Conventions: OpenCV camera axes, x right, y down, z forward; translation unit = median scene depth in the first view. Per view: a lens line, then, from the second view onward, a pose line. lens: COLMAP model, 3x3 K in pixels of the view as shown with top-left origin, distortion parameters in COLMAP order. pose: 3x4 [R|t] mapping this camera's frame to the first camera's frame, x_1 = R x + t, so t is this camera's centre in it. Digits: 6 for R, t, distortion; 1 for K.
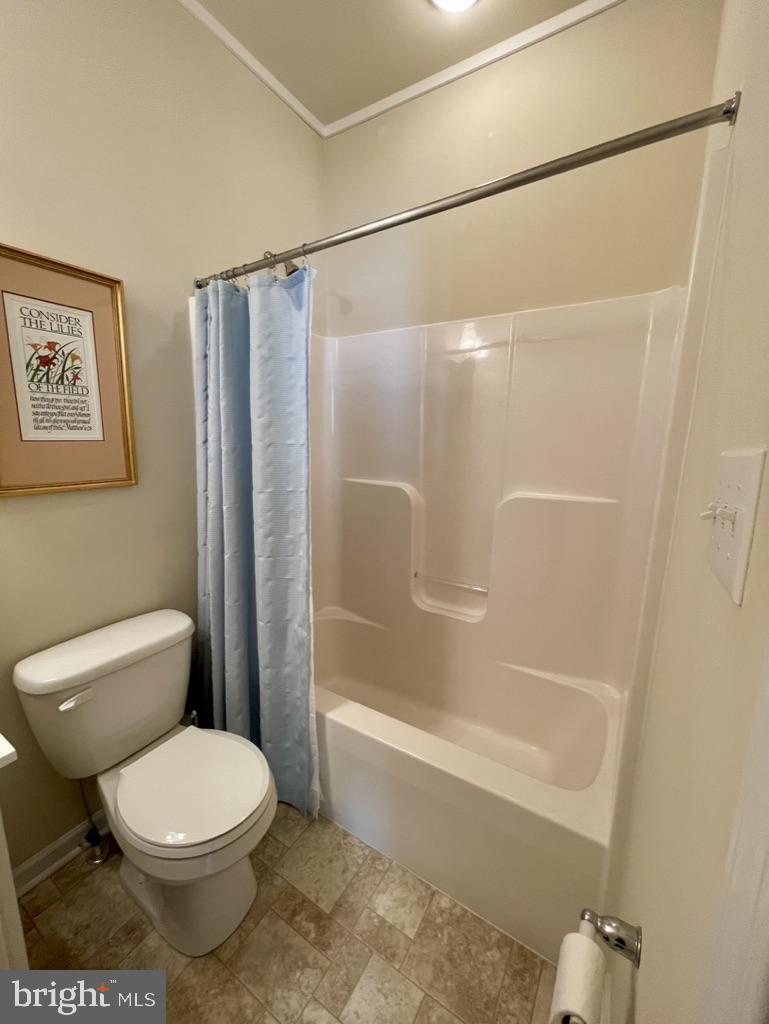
lens RADIAL K [[410.1, 0, 384.5], [0, 410.1, 512.0], [0, 0, 1]] dist [-0.000363, -0.000195]
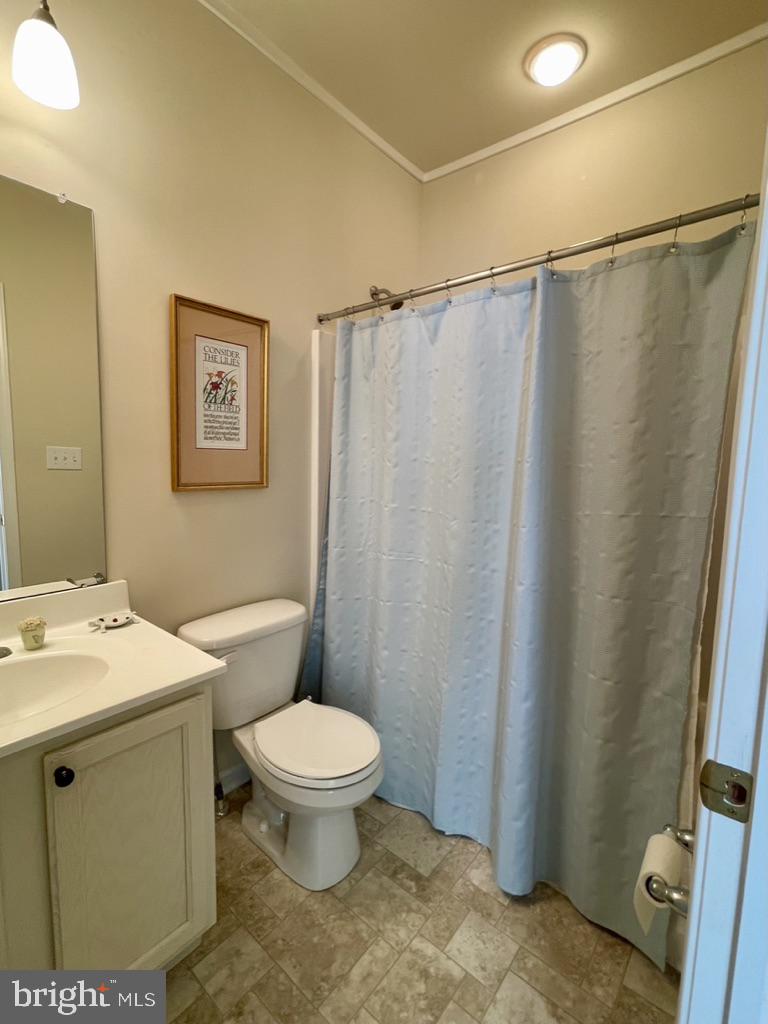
lens RADIAL K [[470.9, 0, 384.0], [0, 470.9, 512.0], [0, 0, 1]] dist [0.000137, 0.000780]
pose [[0.991000, 0.024115, -0.131673, -0.109741], [-0.033627, 0.996945, -0.070498, 0.102558], [0.129570, 0.074292, 0.988783, -0.335813]]
